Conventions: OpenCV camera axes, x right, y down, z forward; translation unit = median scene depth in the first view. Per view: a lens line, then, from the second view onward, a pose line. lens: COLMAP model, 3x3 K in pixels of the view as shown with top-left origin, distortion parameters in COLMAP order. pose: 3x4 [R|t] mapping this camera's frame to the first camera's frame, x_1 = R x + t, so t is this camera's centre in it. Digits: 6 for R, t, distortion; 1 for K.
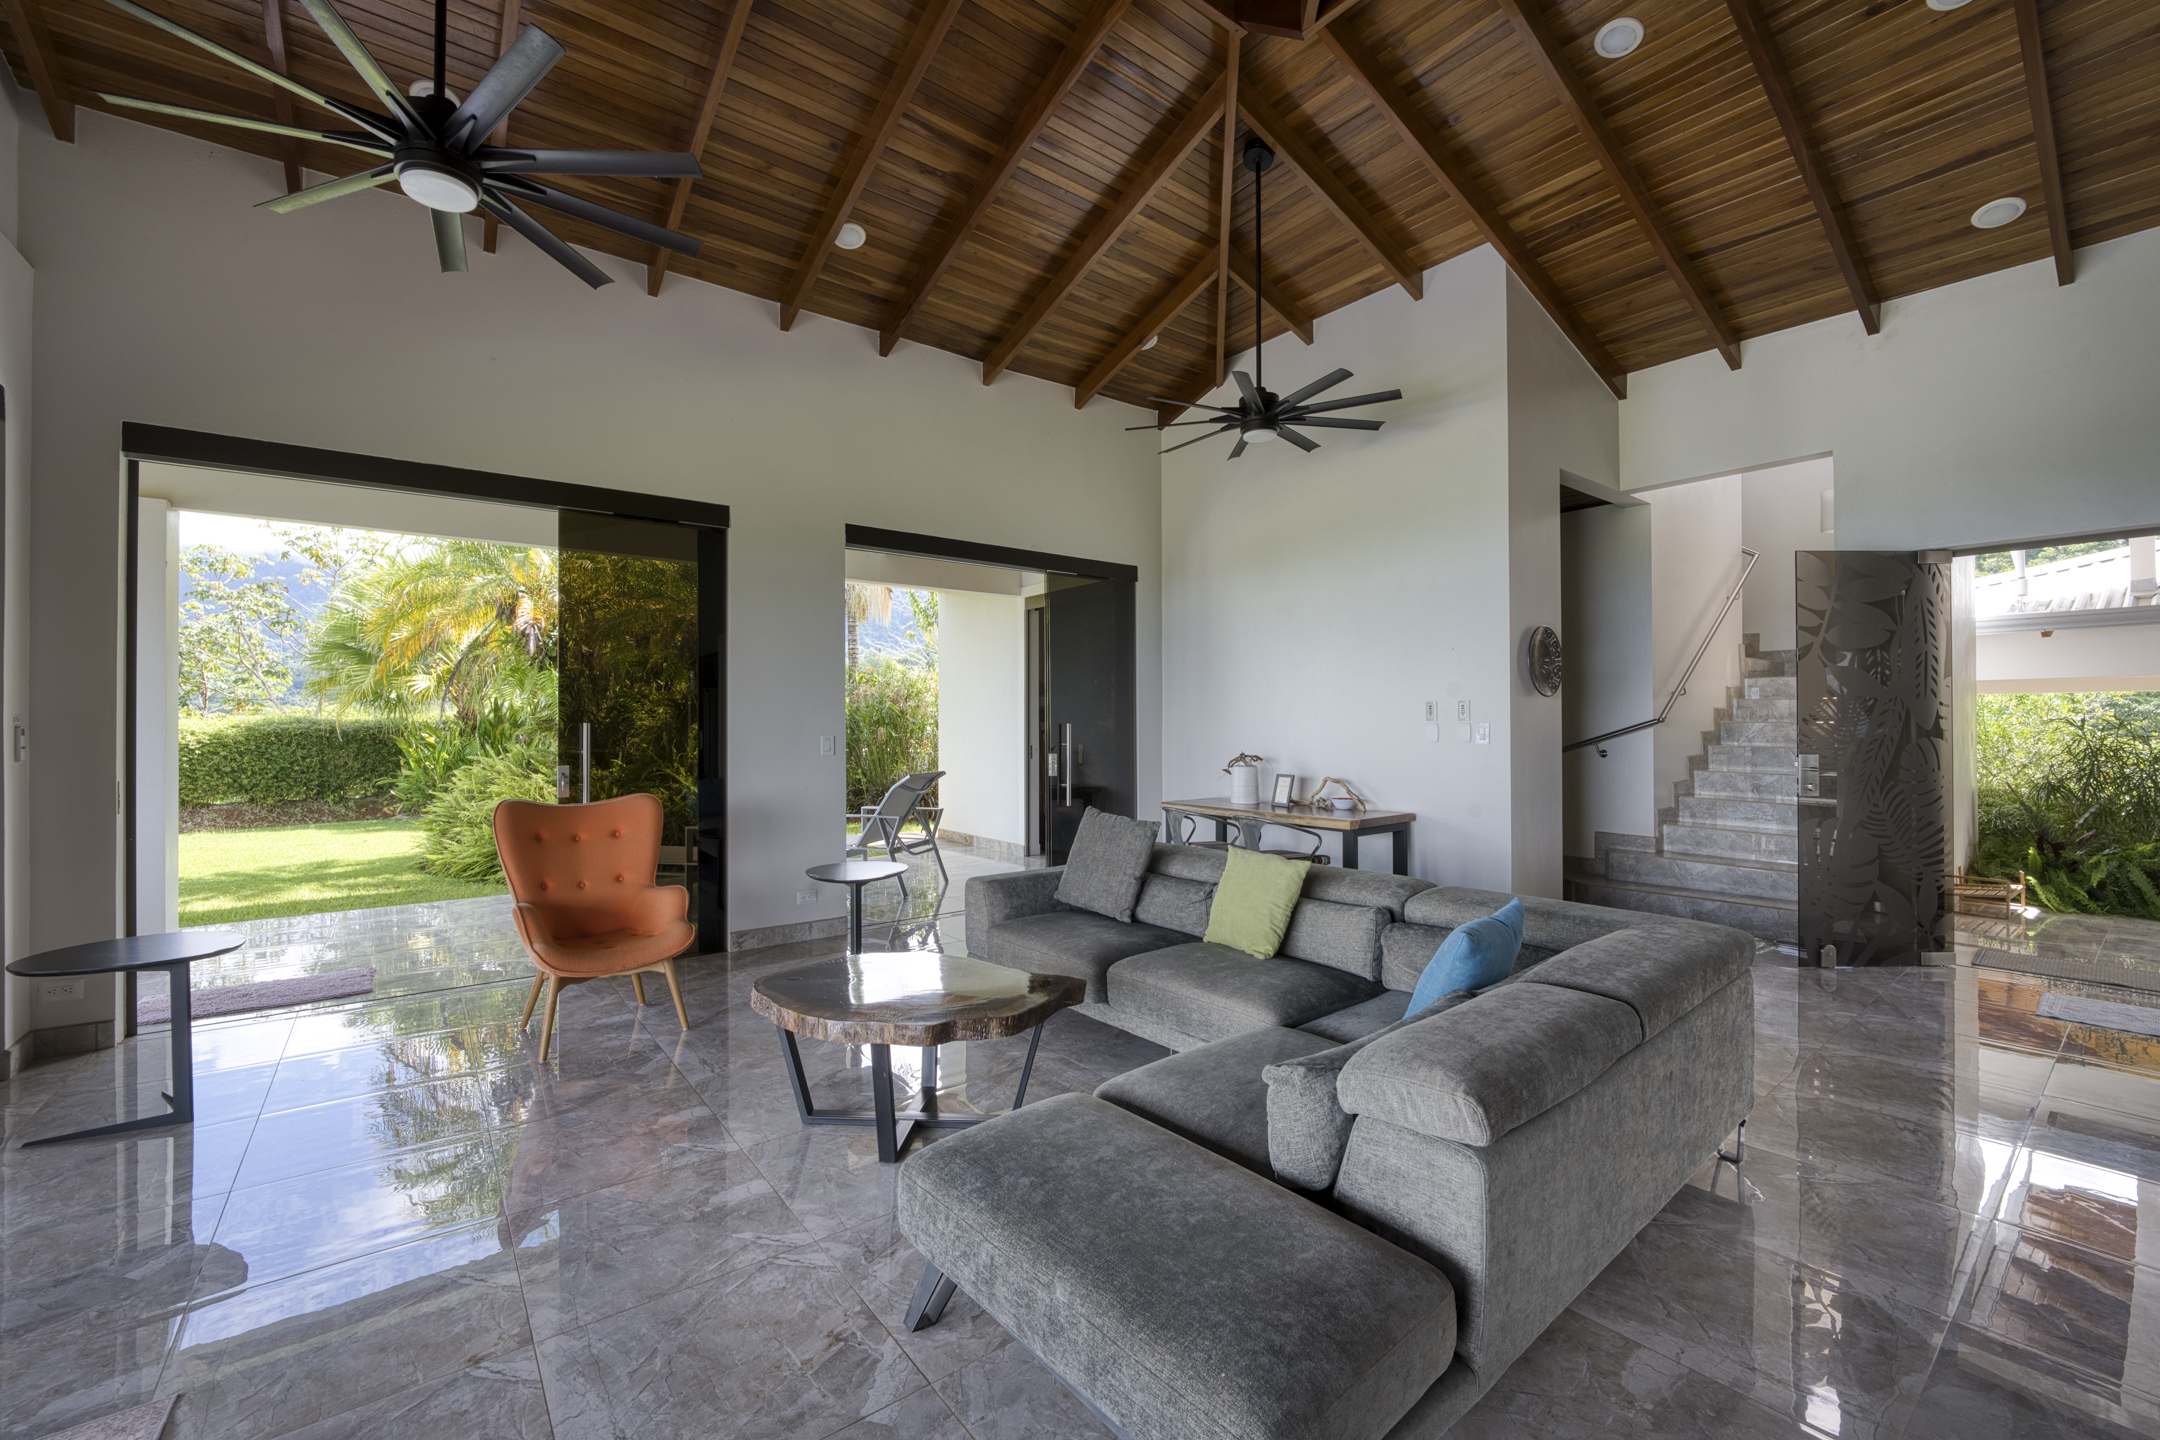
lens RADIAL K [[877.9, 0, 1085.6], [0, 877.9, 716.7], [0, 0, 1]] dist [0.009323, -0.003721]
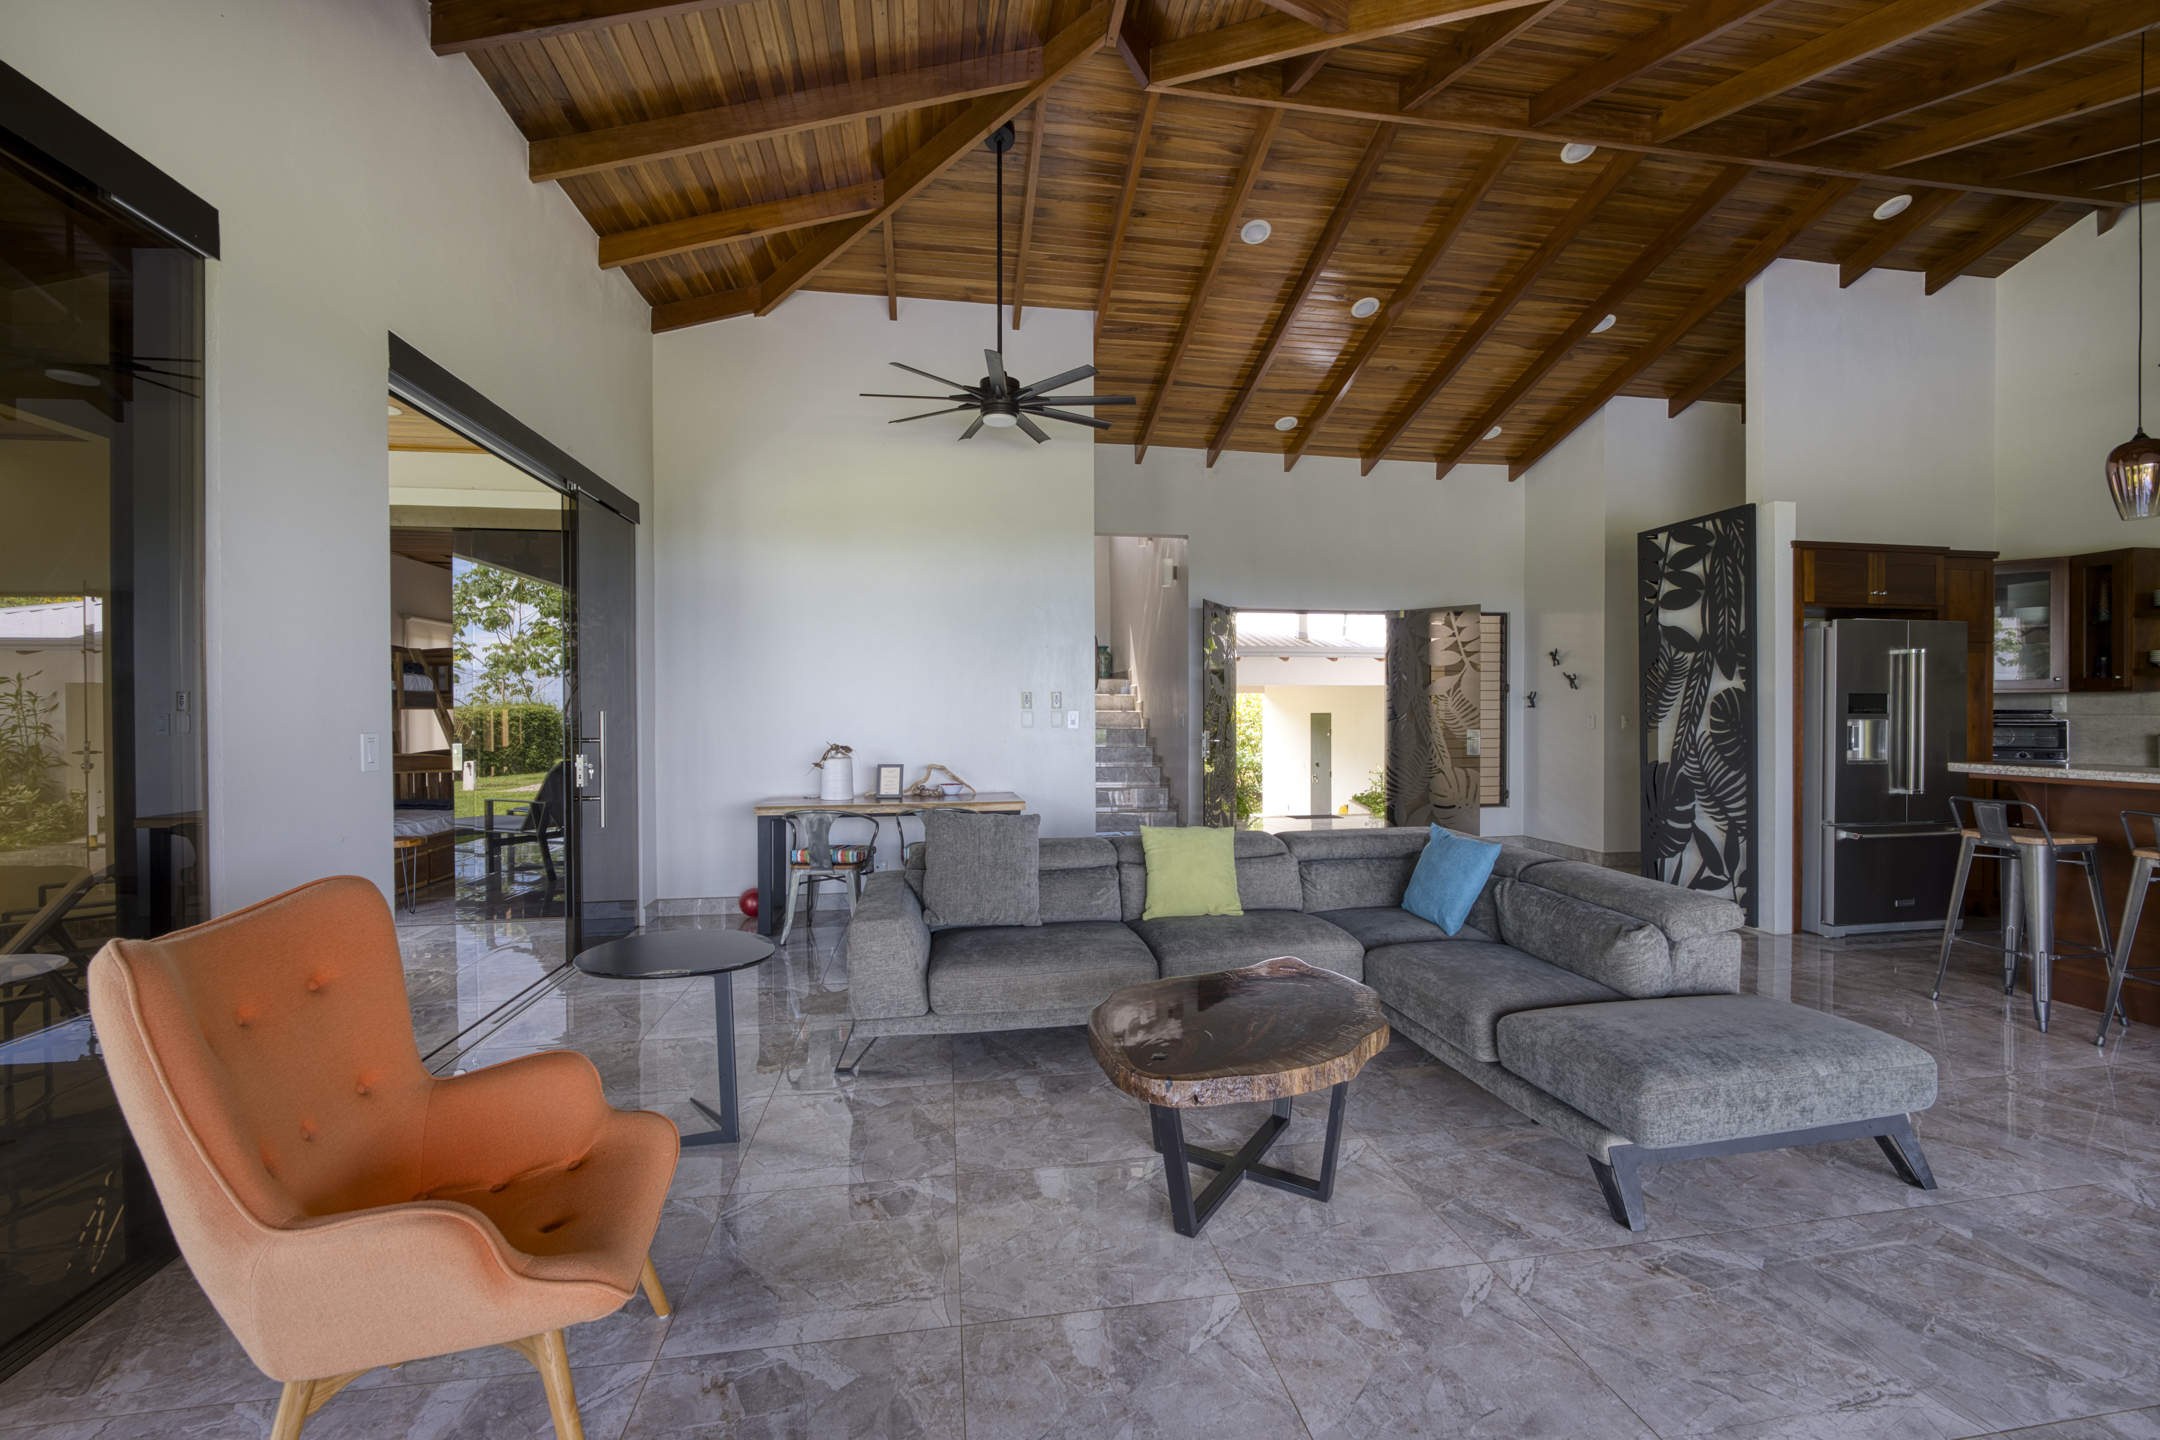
lens RADIAL K [[877.9, 0, 1087.4], [0, 877.9, 716.2], [0, 0, 1]] dist [0.009323, -0.003721]
pose [[0.466305, -0.009727, 0.884570, -0.577268], [-0.002654, 0.999920, 0.012394, 0.000961], [-0.884620, -0.008127, 0.466242, 0.408365]]
